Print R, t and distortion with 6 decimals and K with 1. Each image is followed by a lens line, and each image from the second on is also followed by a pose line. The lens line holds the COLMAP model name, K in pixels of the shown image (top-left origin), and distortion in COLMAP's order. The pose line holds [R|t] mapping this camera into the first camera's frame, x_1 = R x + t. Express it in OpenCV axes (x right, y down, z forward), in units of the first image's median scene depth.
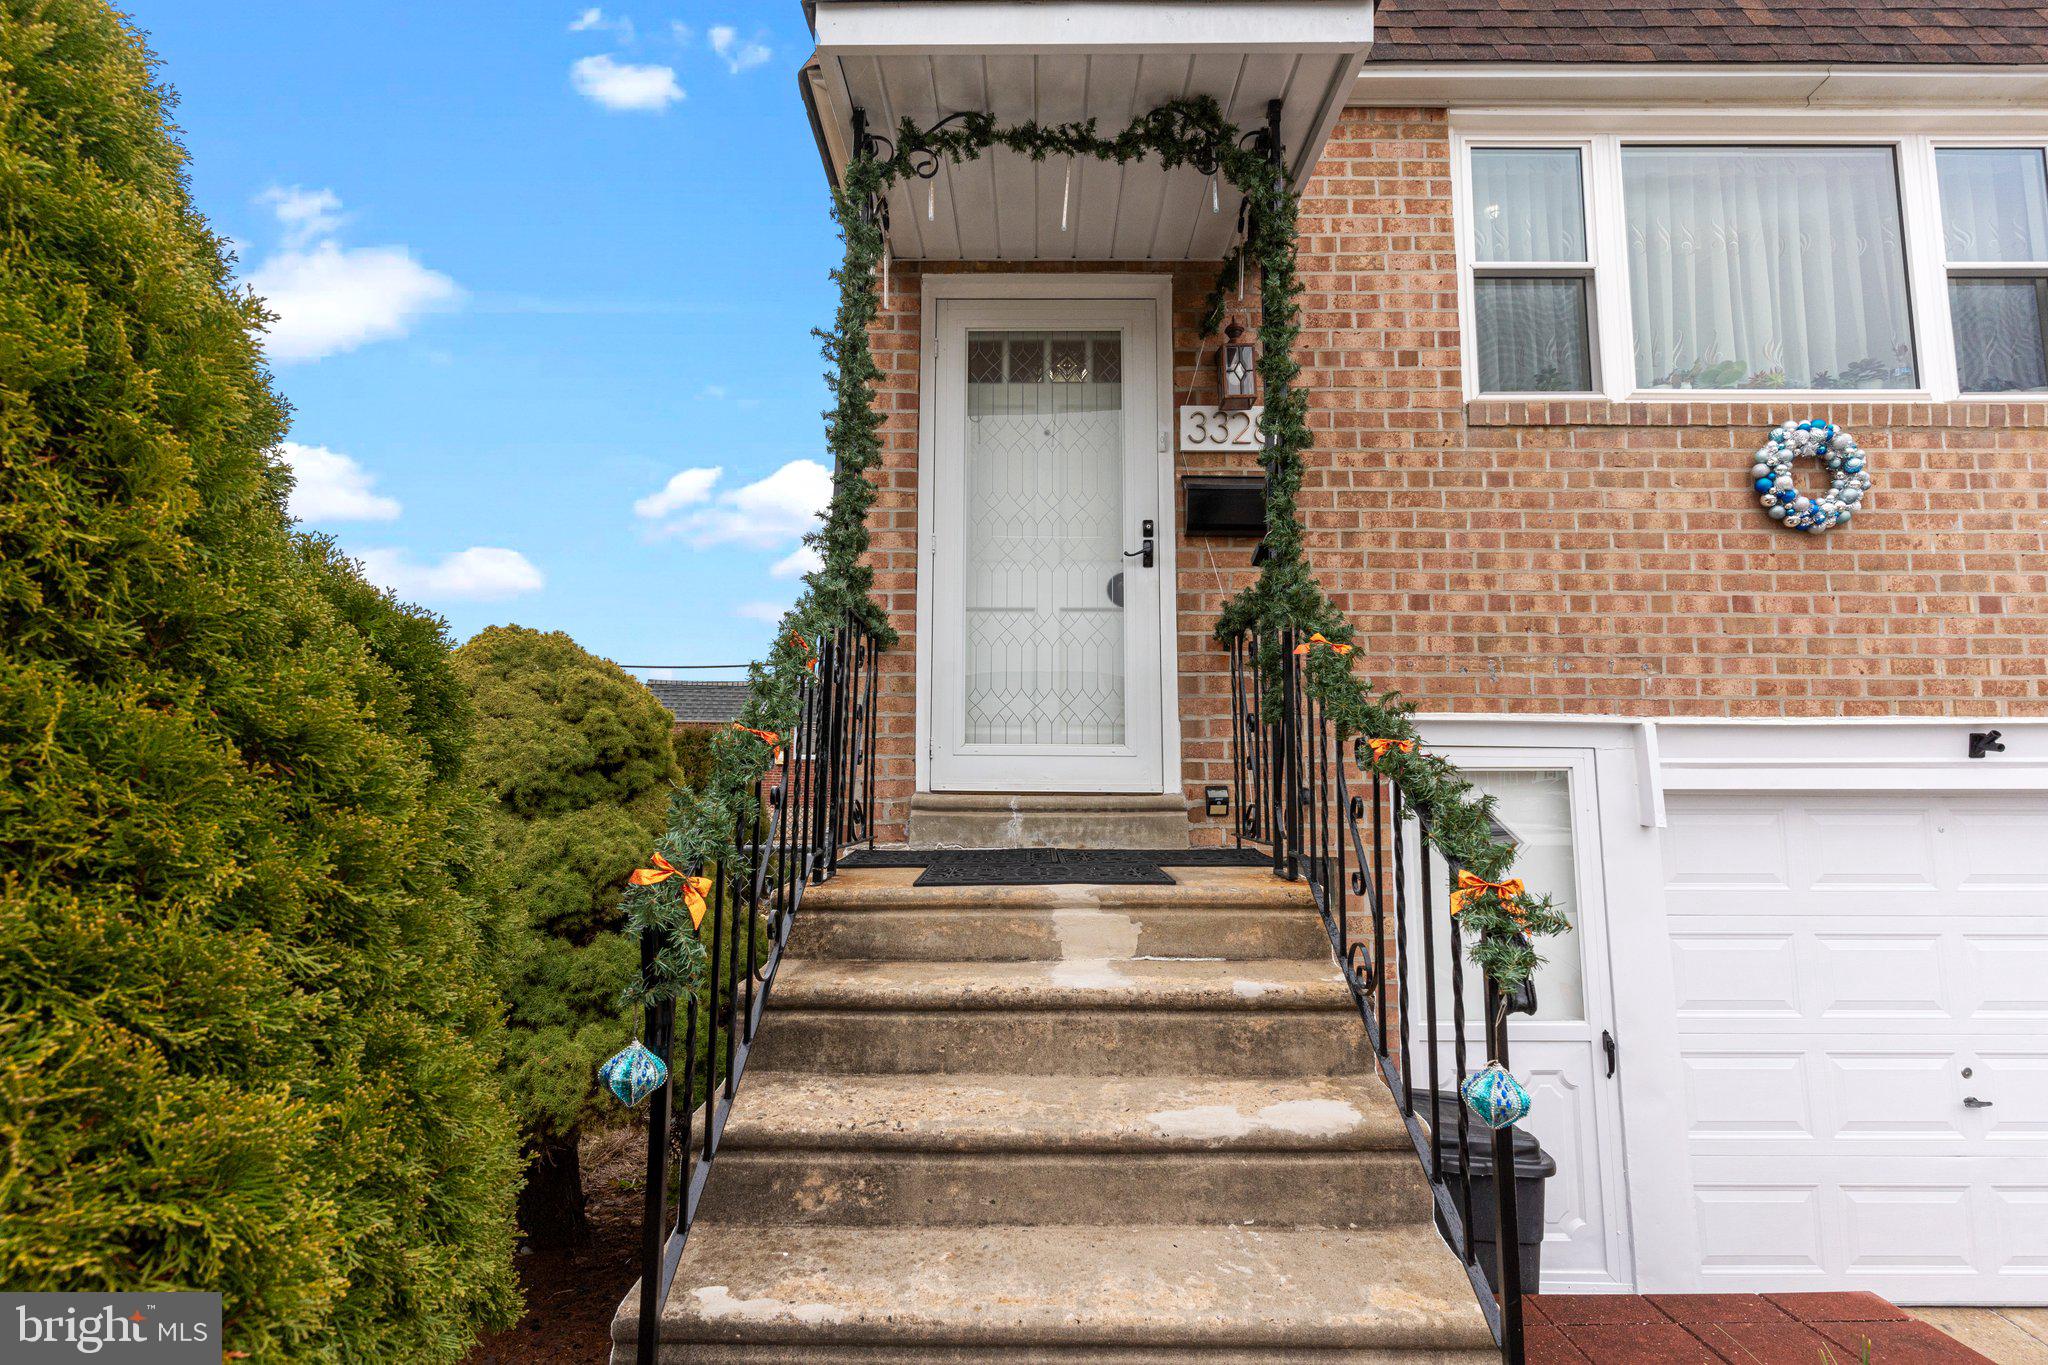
lens RADIAL K [[980.4, 0, 1013.7], [0, 980.4, 681.2], [0, 0, 1]] dist [0.002002, 0.000509]
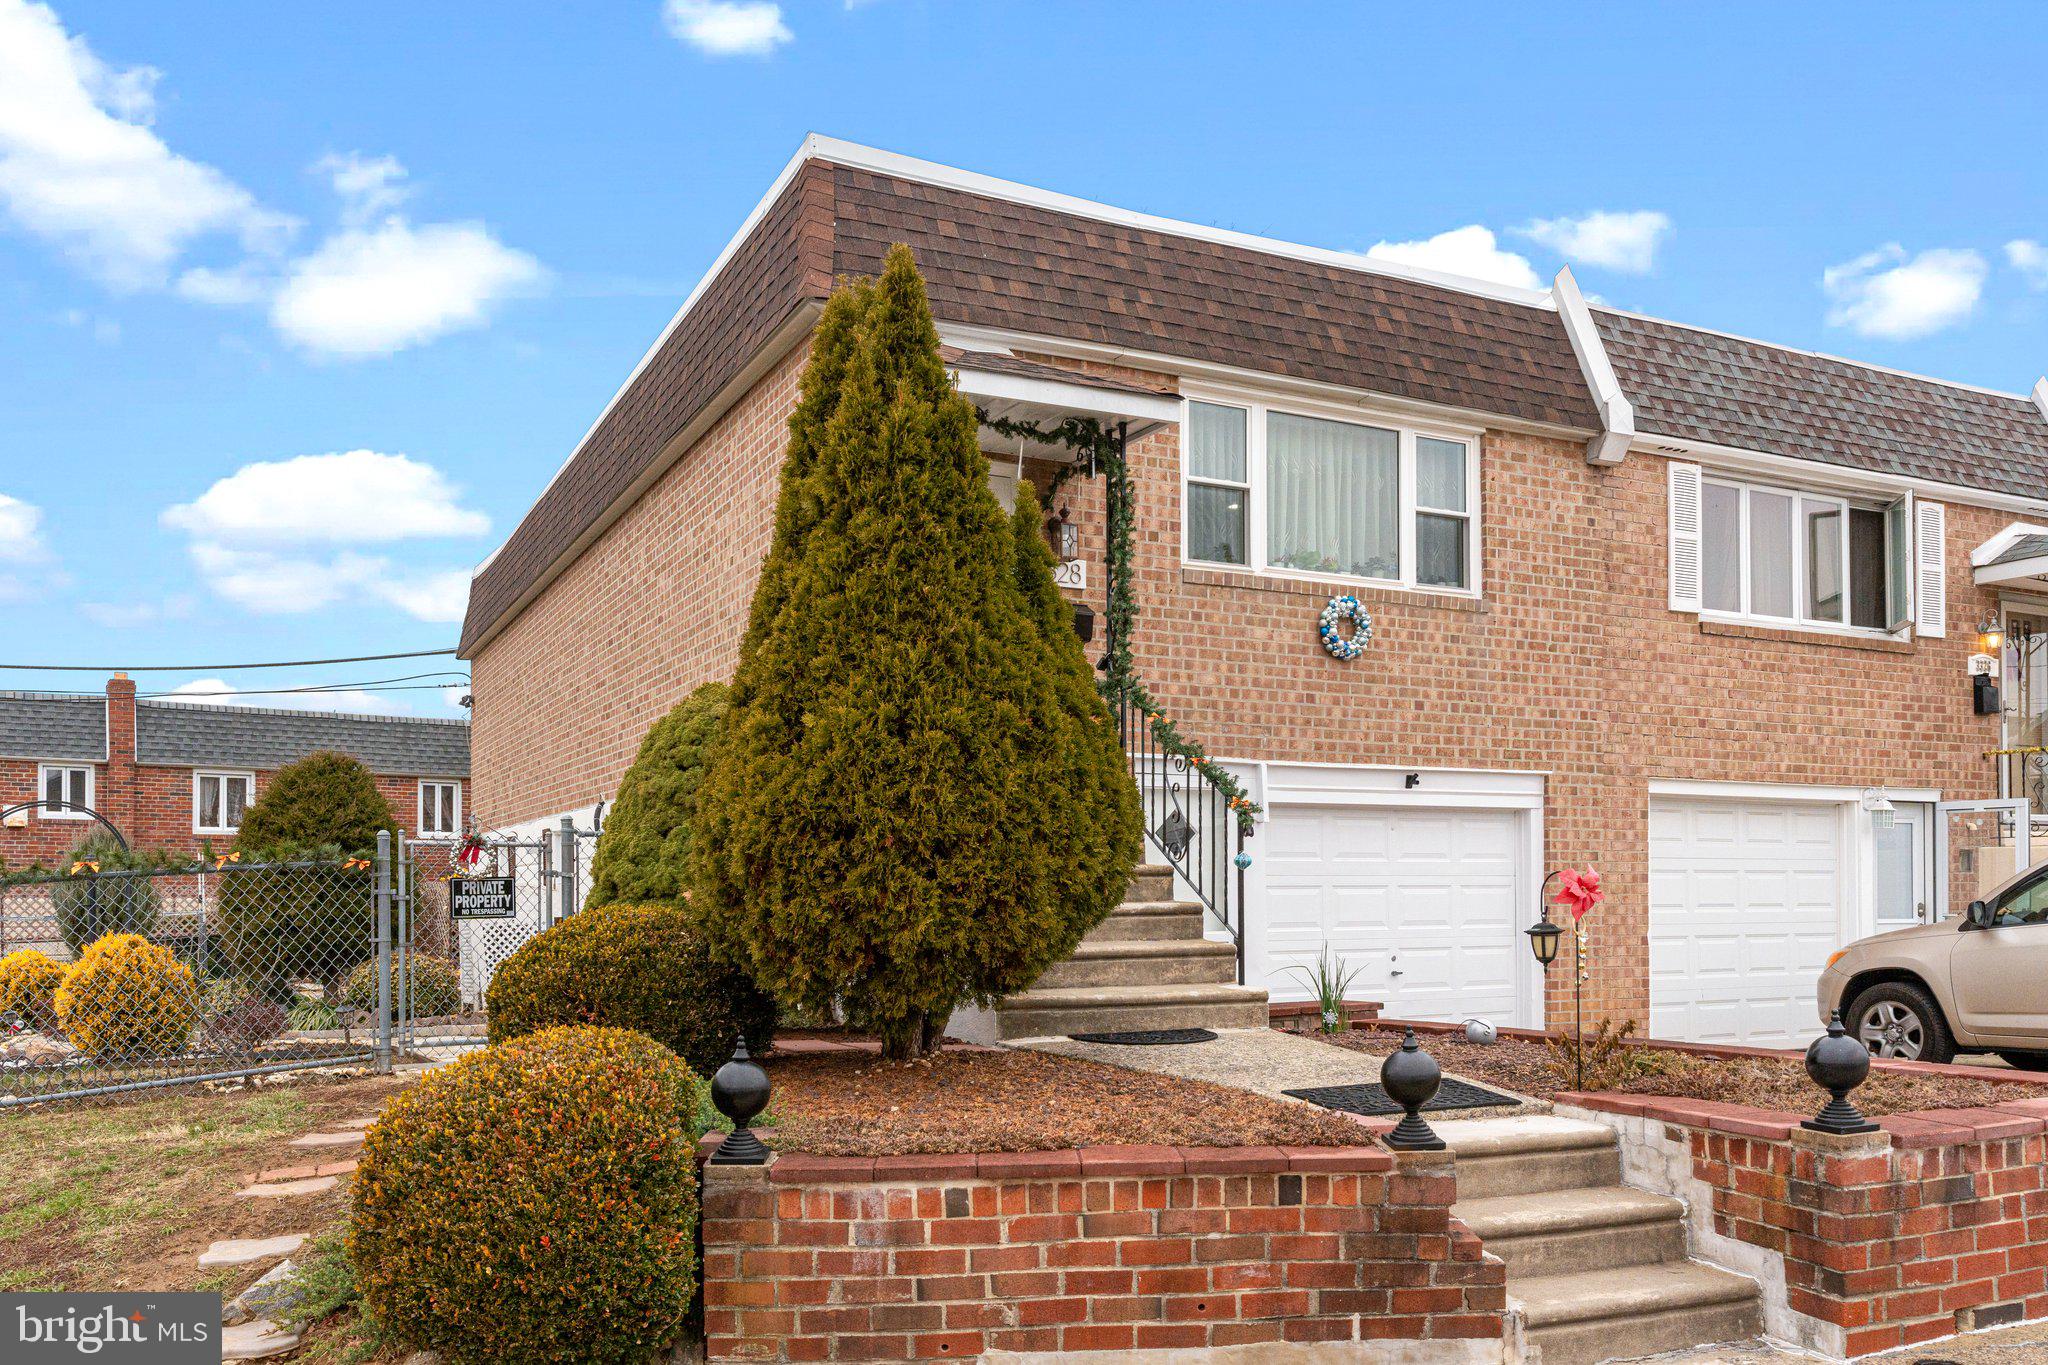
lens RADIAL K [[1636.3, 0, 1022.2], [0, 1636.3, 883.4], [0, 0, 1]] dist [0.000807, -0.006048]
pose [[0.892613, -0.002382, 0.450817, -1.050197], [-0.042906, 0.994998, 0.090212, 0.009632], [-0.448777, -0.099867, 0.888046, -1.416727]]
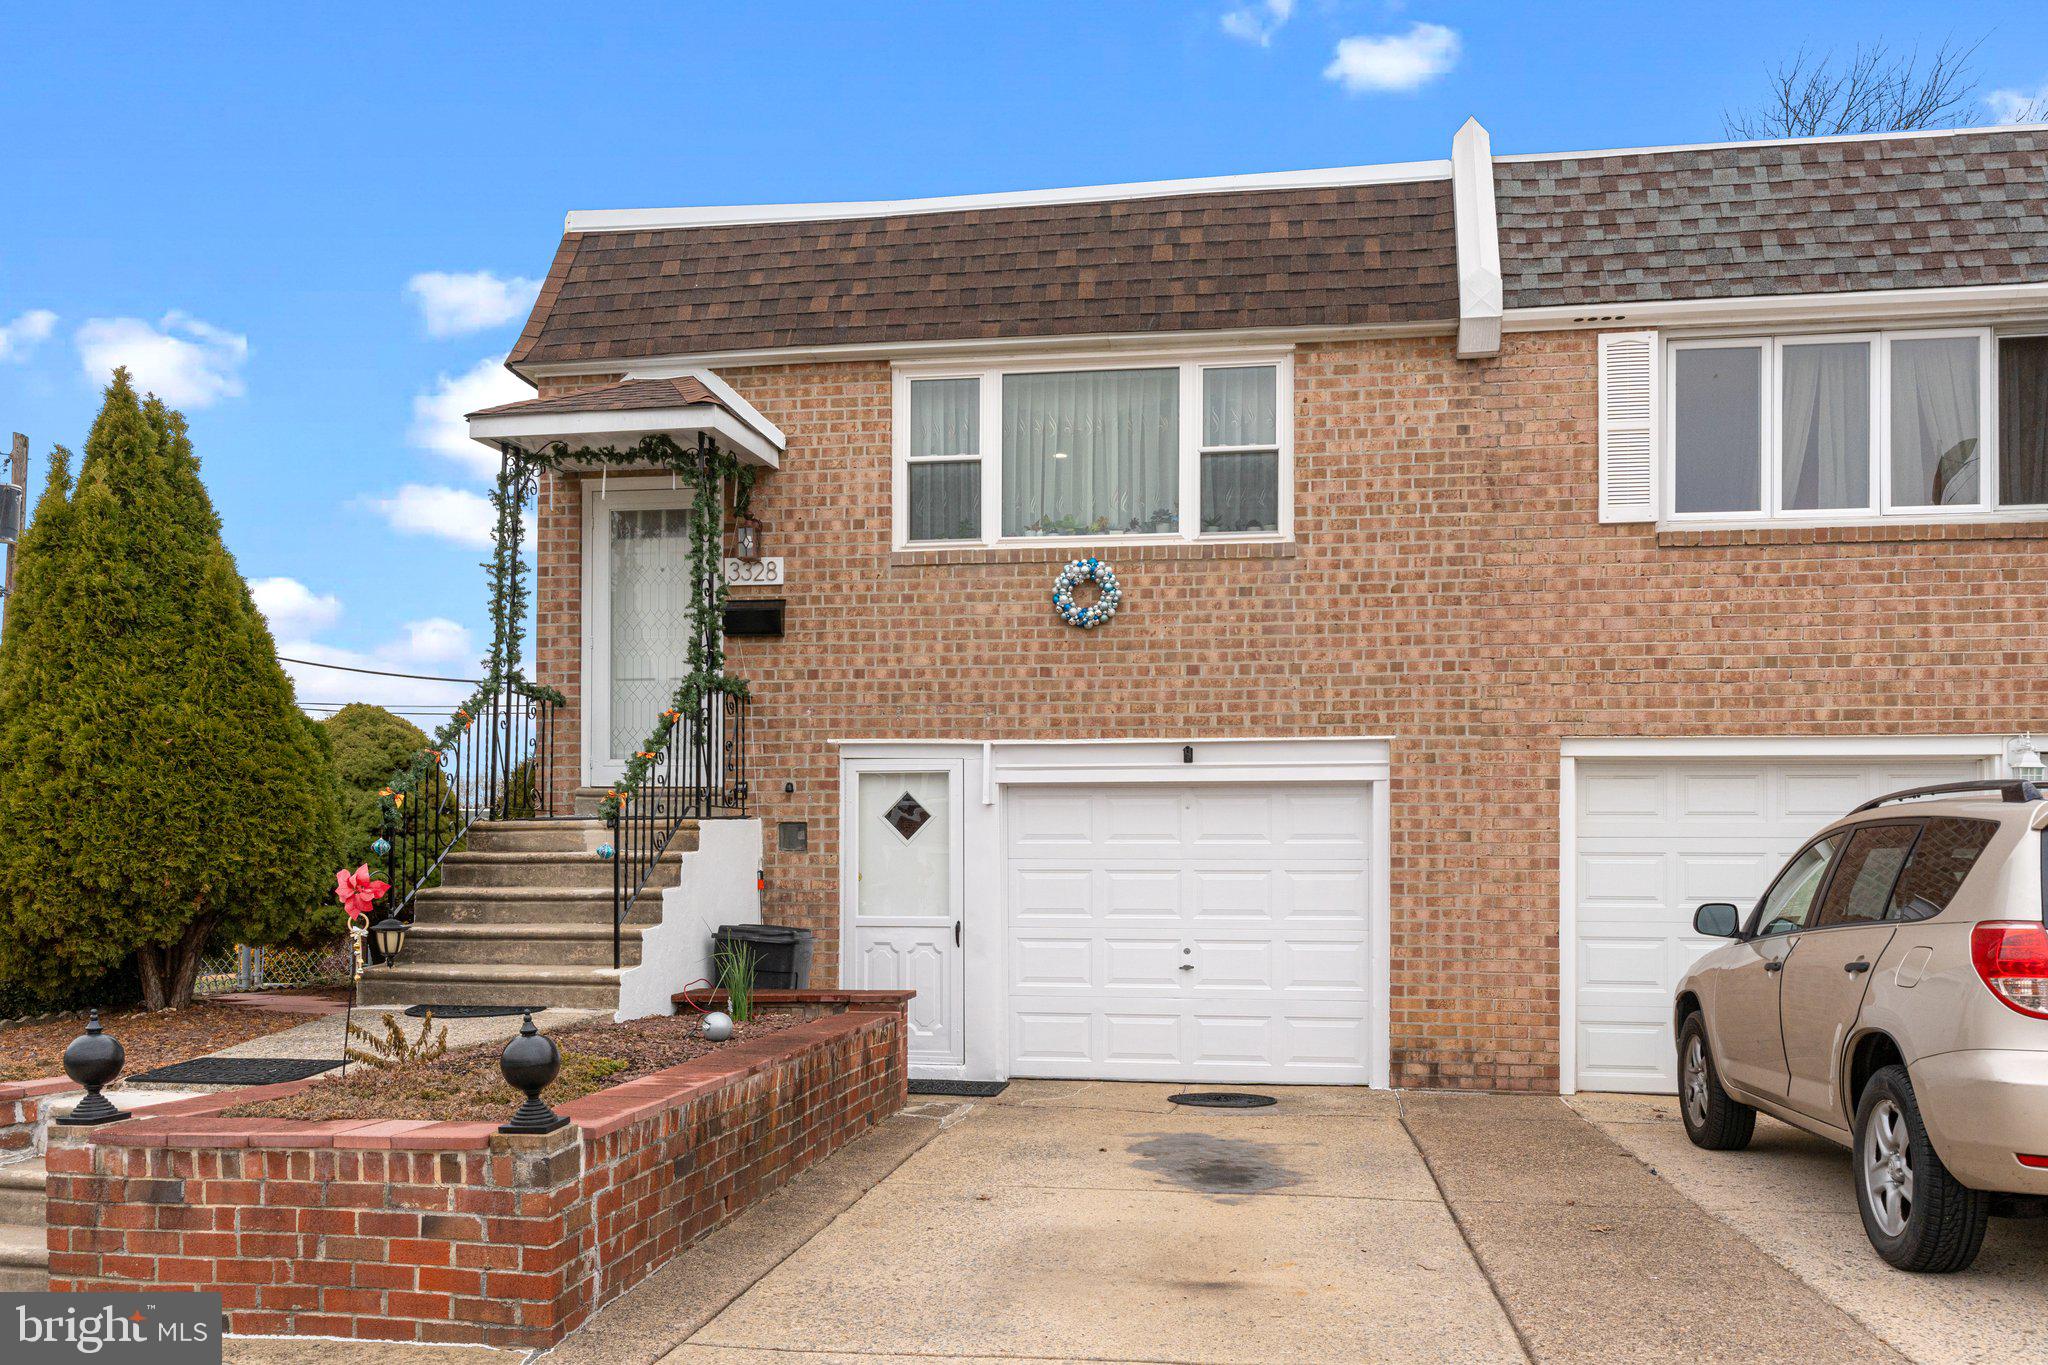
lens RADIAL K [[1660.4, 0, 991.5], [0, 1660.4, 851.0], [0, 0, 1]] dist [-0.001218, 0.006219]
pose [[0.987640, -0.000007, -0.156738, 1.090249], [0.016484, 0.994459, 0.103828, -0.070112], [0.155869, -0.105128, 0.982167, -1.820060]]
